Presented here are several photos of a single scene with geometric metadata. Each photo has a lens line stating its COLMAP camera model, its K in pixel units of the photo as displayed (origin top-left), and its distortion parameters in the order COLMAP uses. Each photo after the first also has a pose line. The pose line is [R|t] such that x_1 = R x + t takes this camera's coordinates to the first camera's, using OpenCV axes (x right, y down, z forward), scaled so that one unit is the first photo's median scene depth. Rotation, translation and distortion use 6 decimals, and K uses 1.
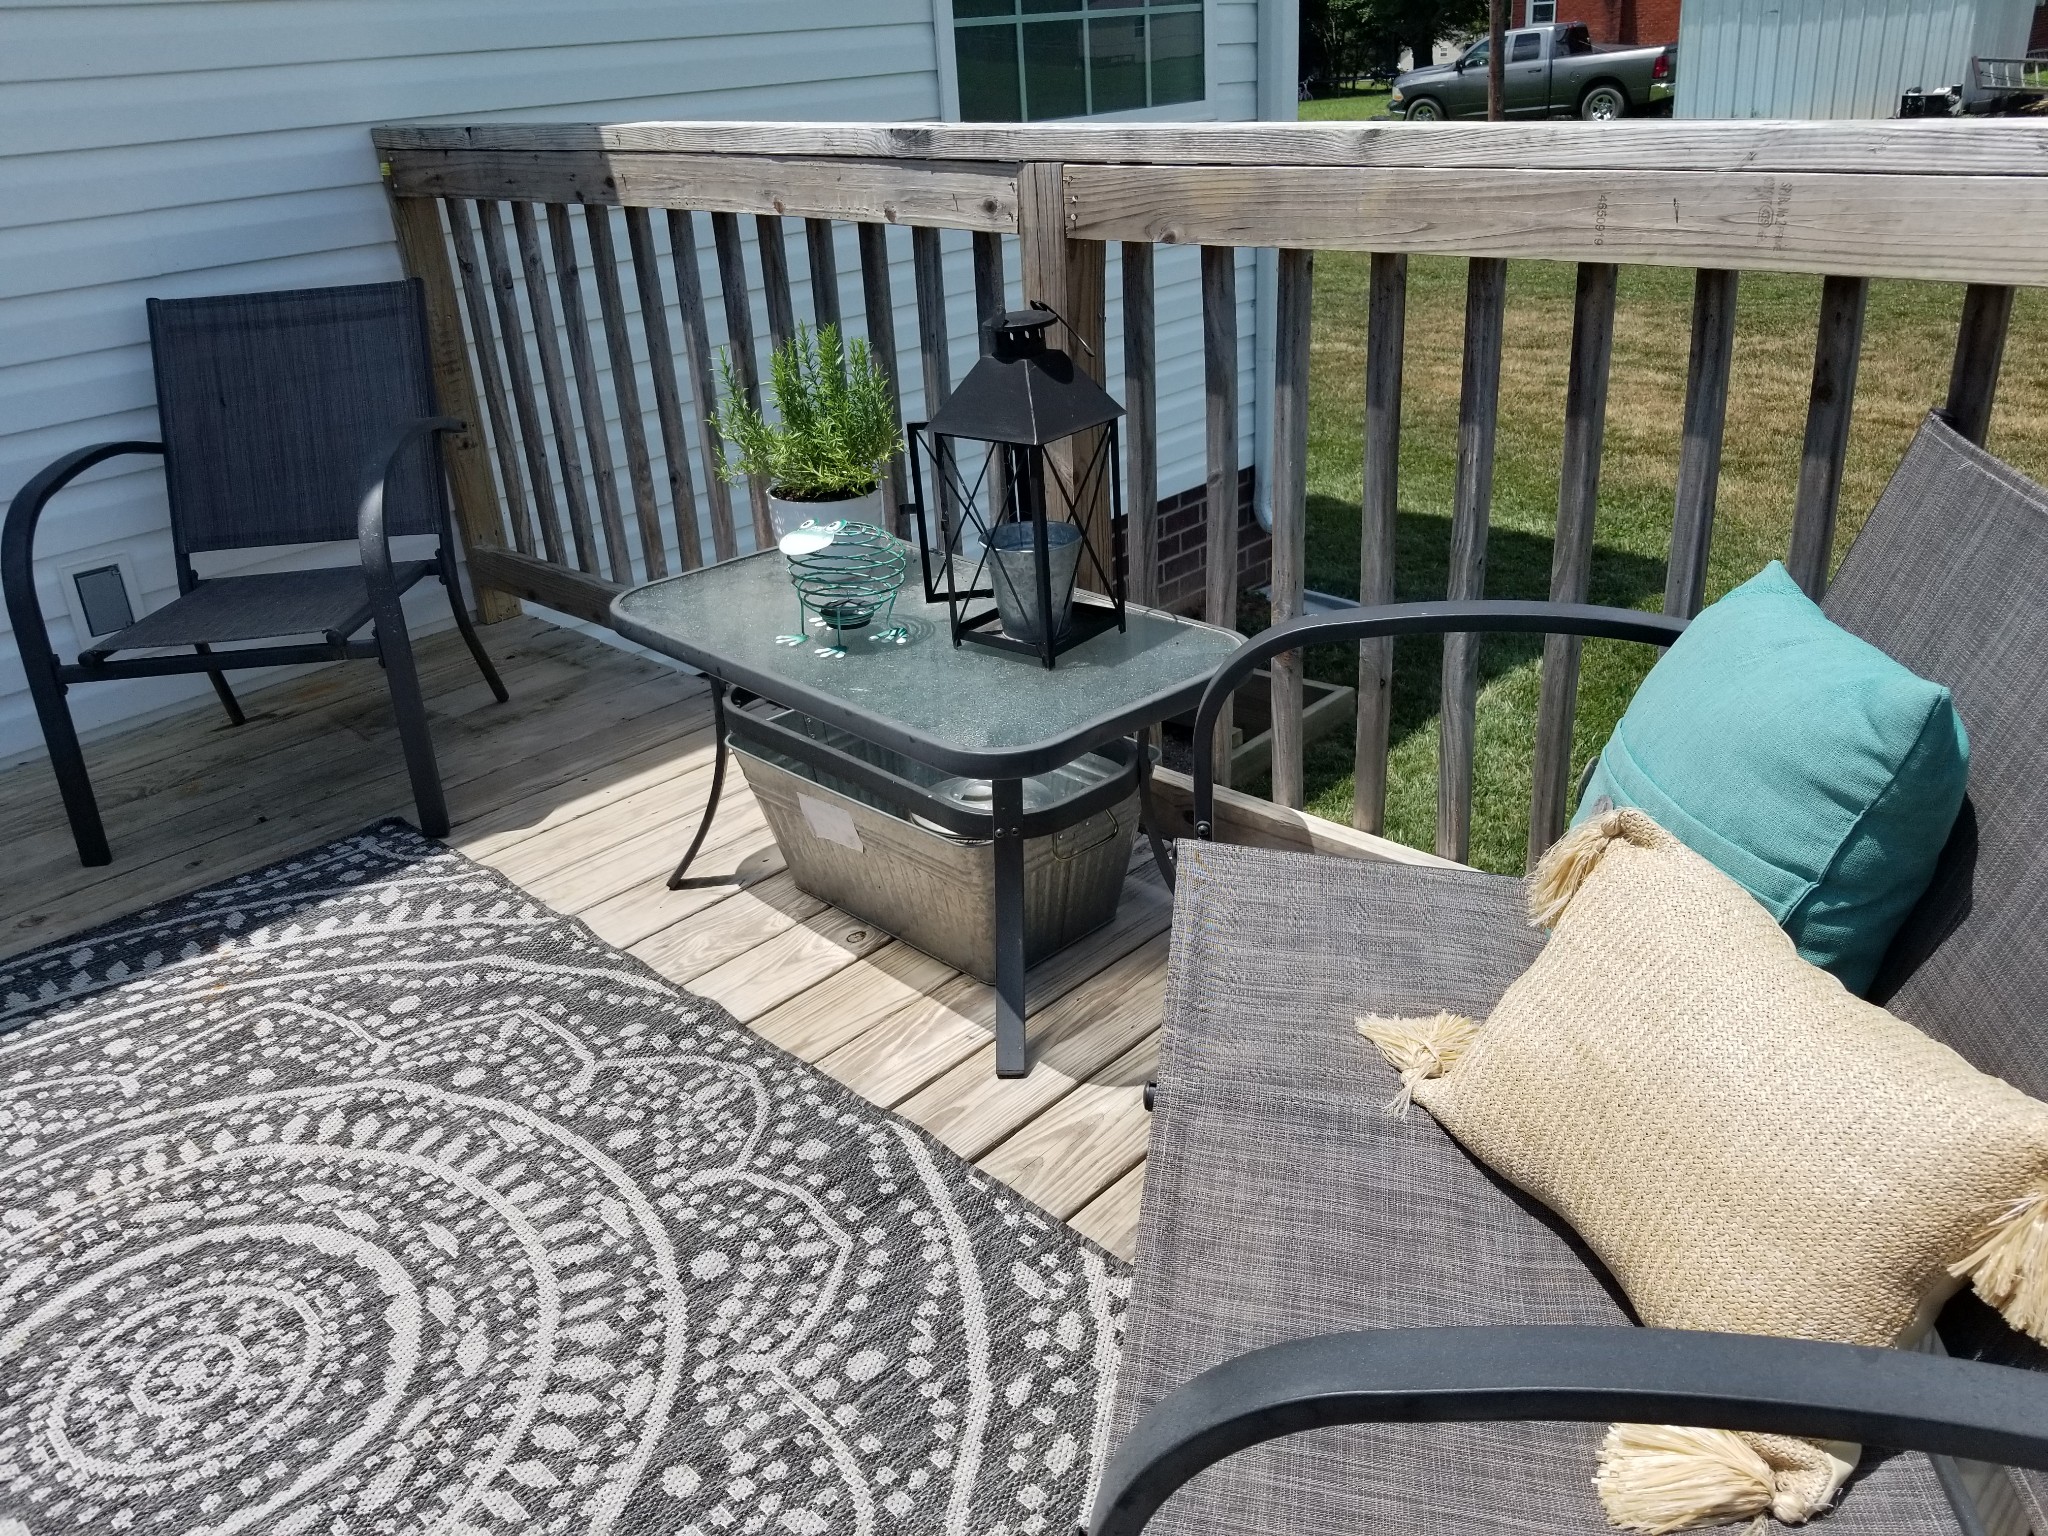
lens RADIAL K [[1594.5, 0, 1024.3], [0, 1594.5, 746.1], [0, 0, 1]] dist [0.004304, 0.002530]
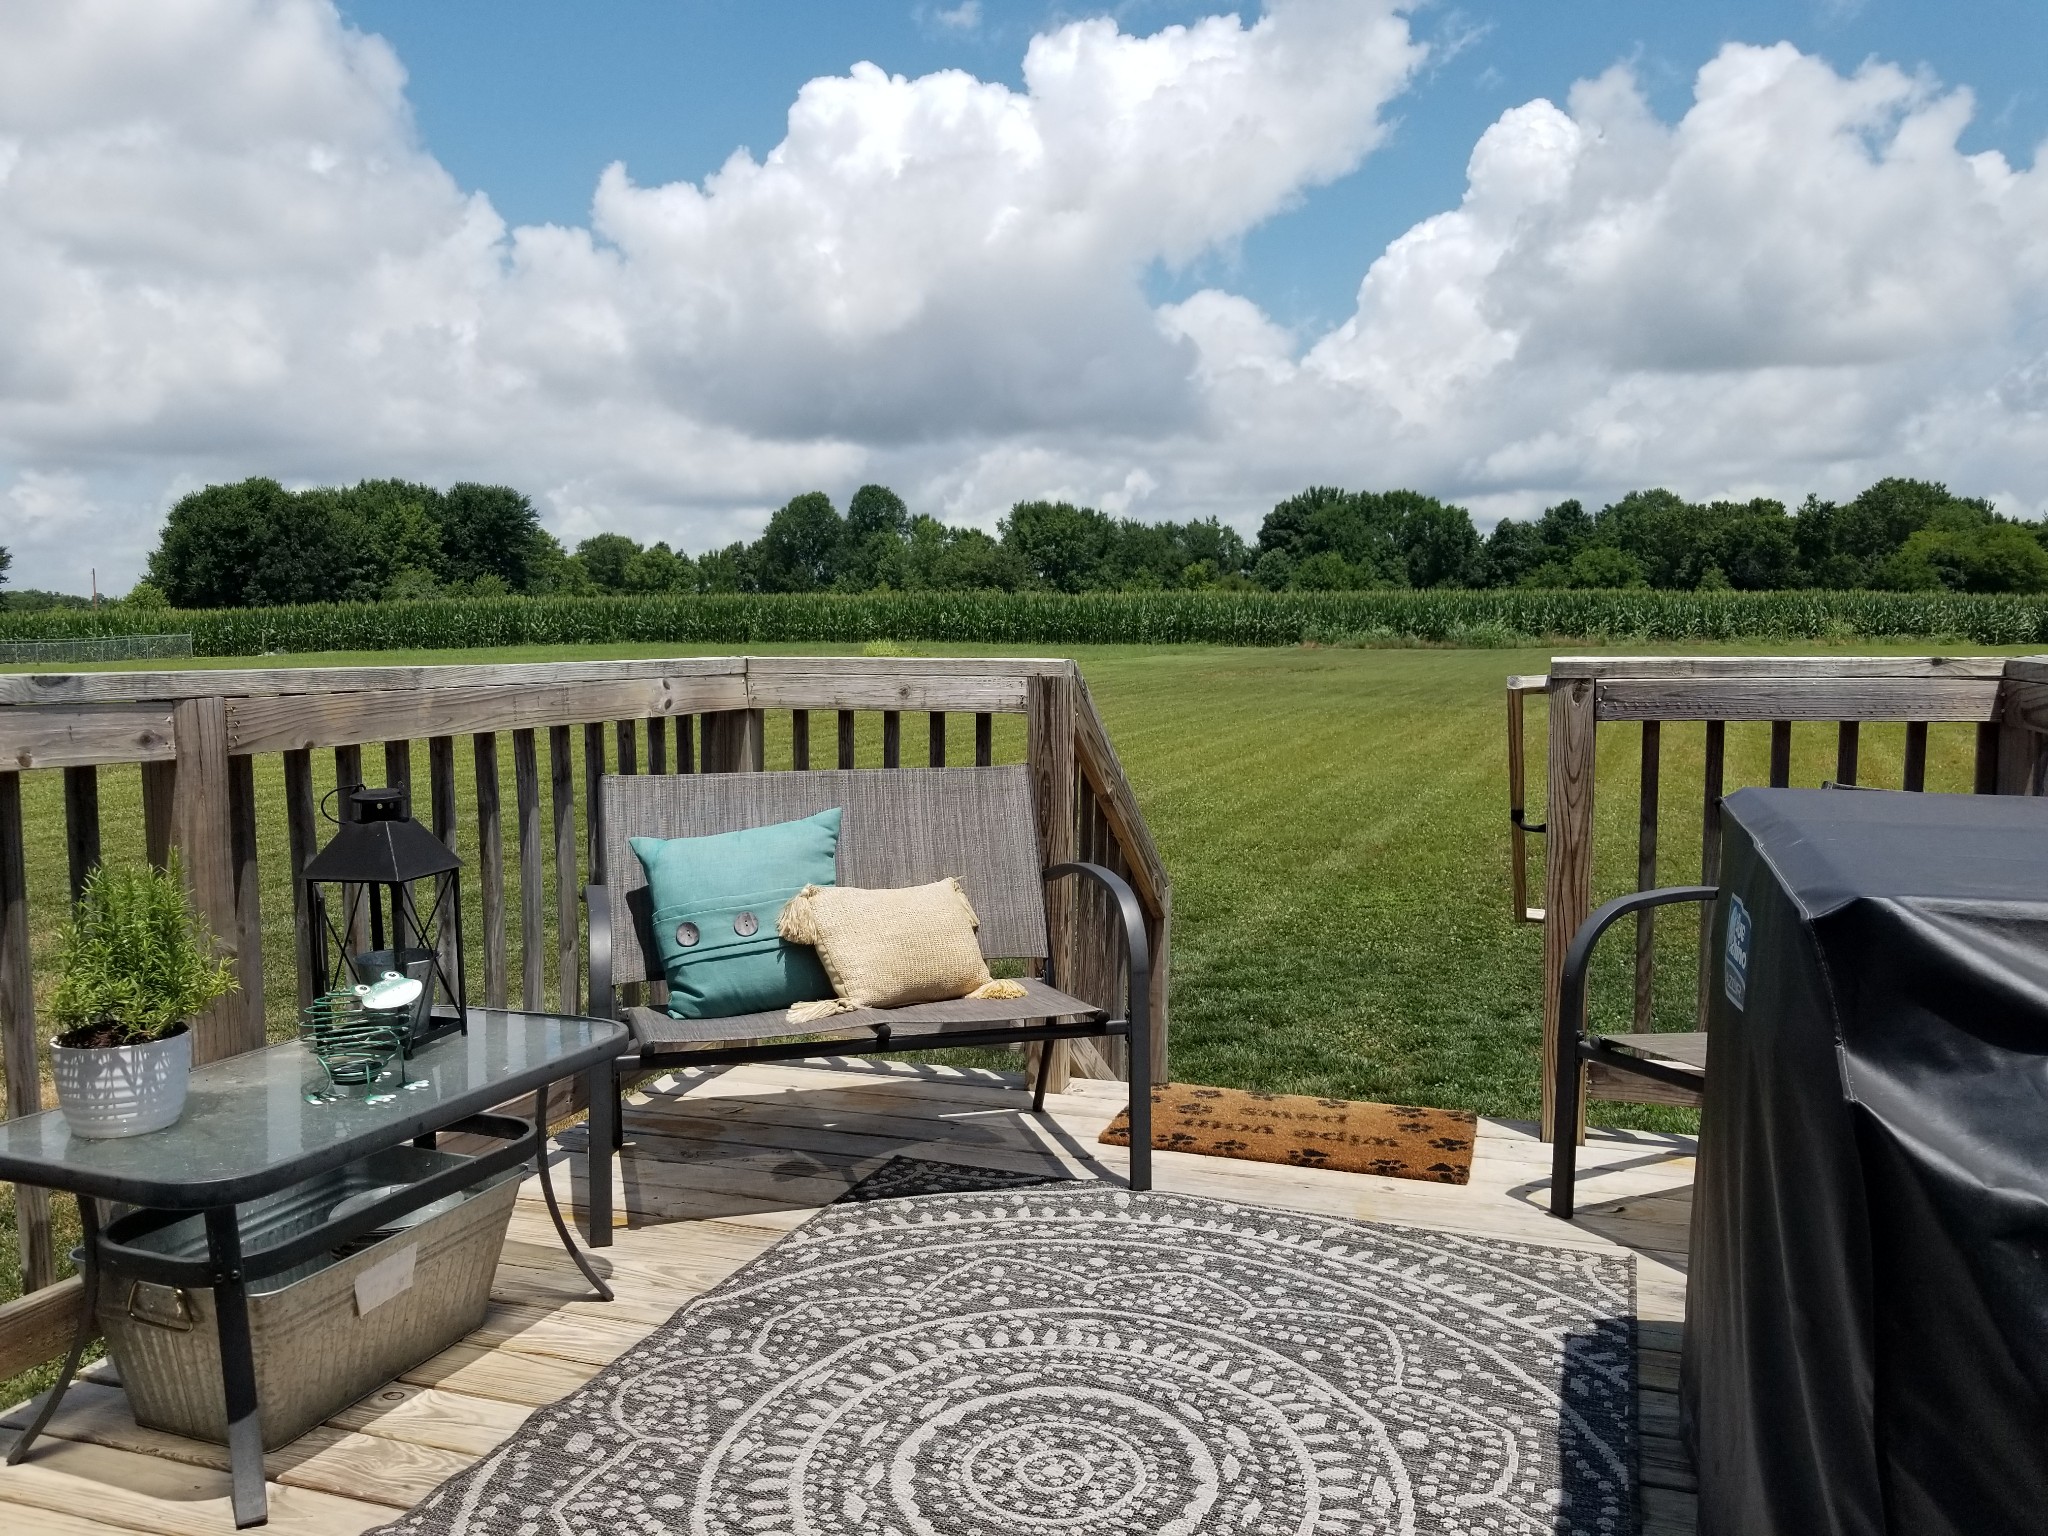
lens RADIAL K [[1615.4, 0, 992.8], [0, 1615.4, 744.1], [0, 0, 1]] dist [0.073769, -0.089664]
pose [[-0.400046, 0.008393, 0.916457, -1.612286], [0.413349, 0.894134, 0.172243, -0.362574], [-0.817989, 0.447722, -0.361164, 1.169709]]
